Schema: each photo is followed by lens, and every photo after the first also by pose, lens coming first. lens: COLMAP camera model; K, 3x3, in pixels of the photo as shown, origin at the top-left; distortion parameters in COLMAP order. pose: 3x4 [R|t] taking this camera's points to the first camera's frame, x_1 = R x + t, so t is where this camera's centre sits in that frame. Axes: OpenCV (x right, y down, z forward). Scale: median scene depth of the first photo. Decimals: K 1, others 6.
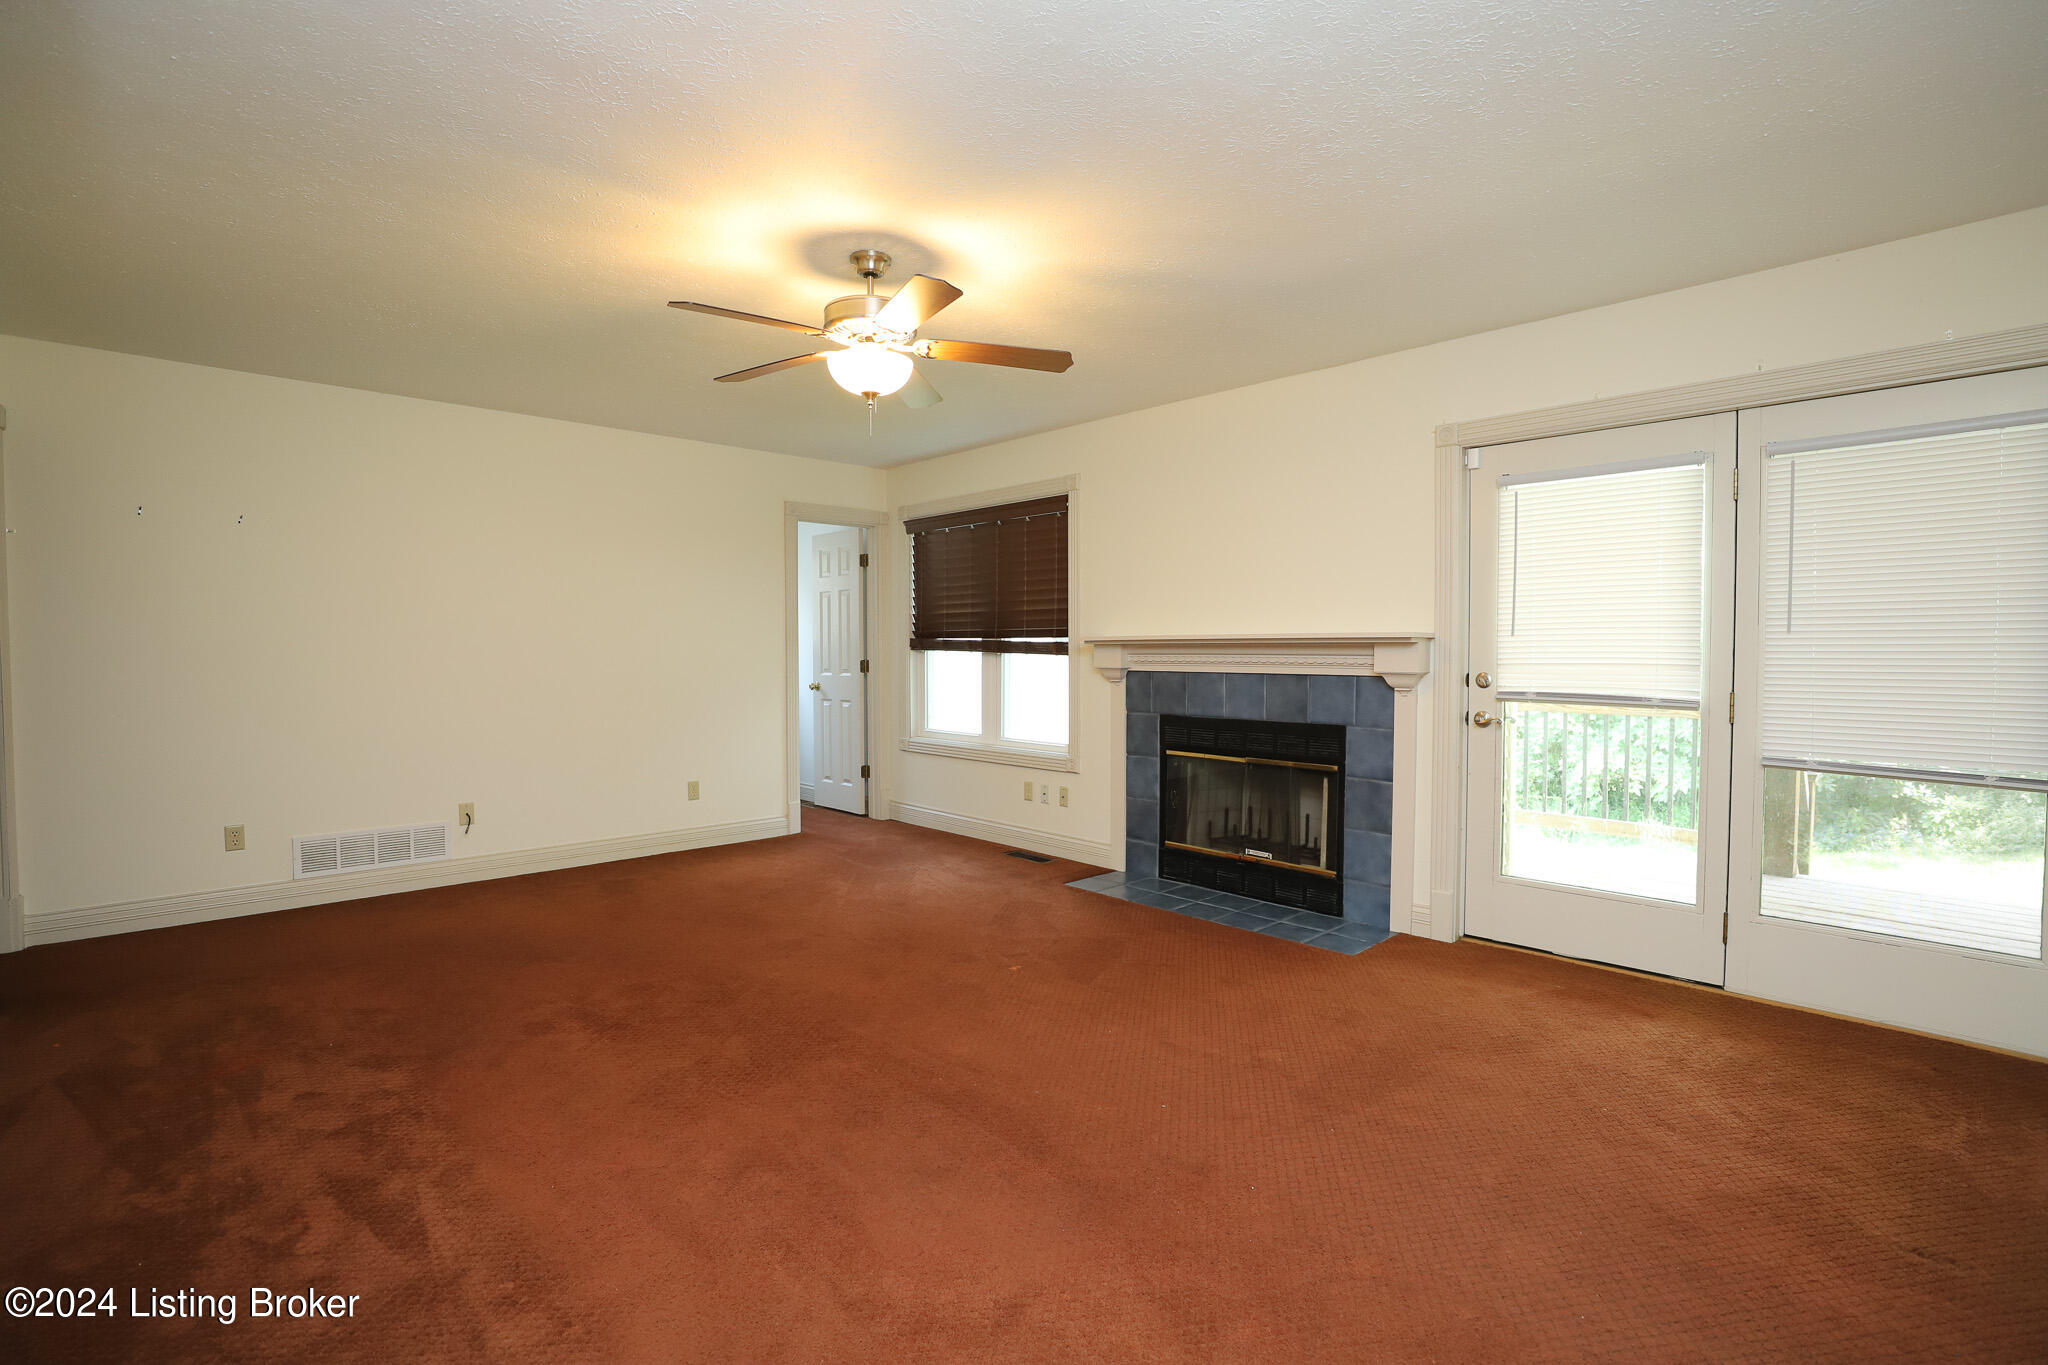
lens RADIAL K [[936.7, 0, 1024.0], [0, 936.7, 682.5], [0, 0, 1]] dist [-0.050414, 0.015926]
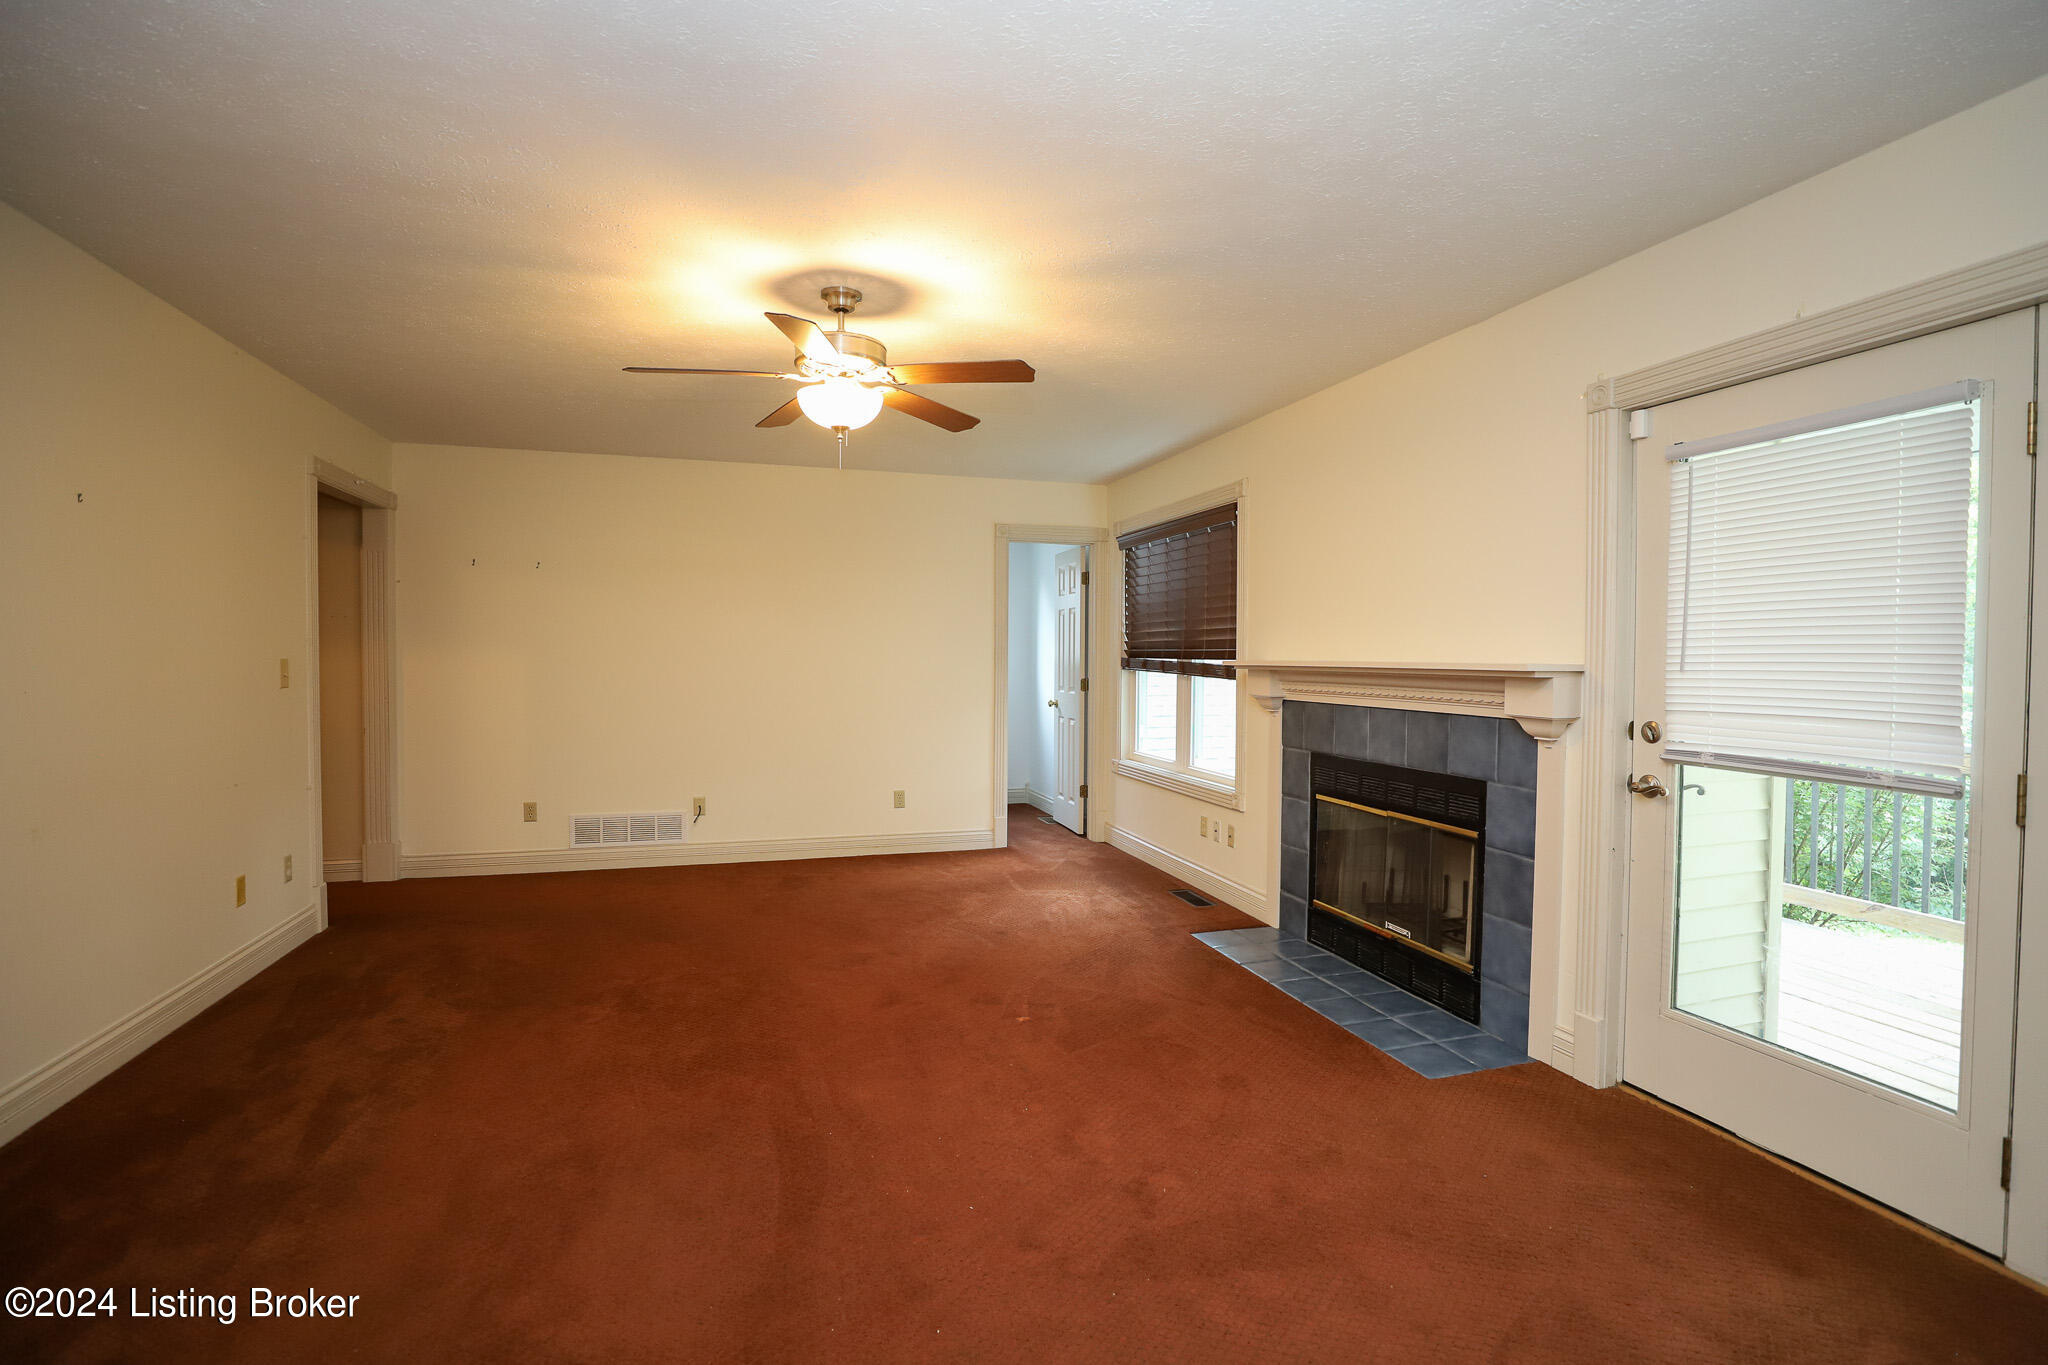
lens RADIAL K [[936.7, 0, 1024.0], [0, 936.7, 682.5], [0, 0, 1]] dist [-0.050414, 0.015926]
pose [[0.896109, 0.019169, -0.443421, 0.312895], [-0.022915, 0.999733, -0.003092, -0.022921], [0.443243, 0.012932, 0.896308, 0.122715]]
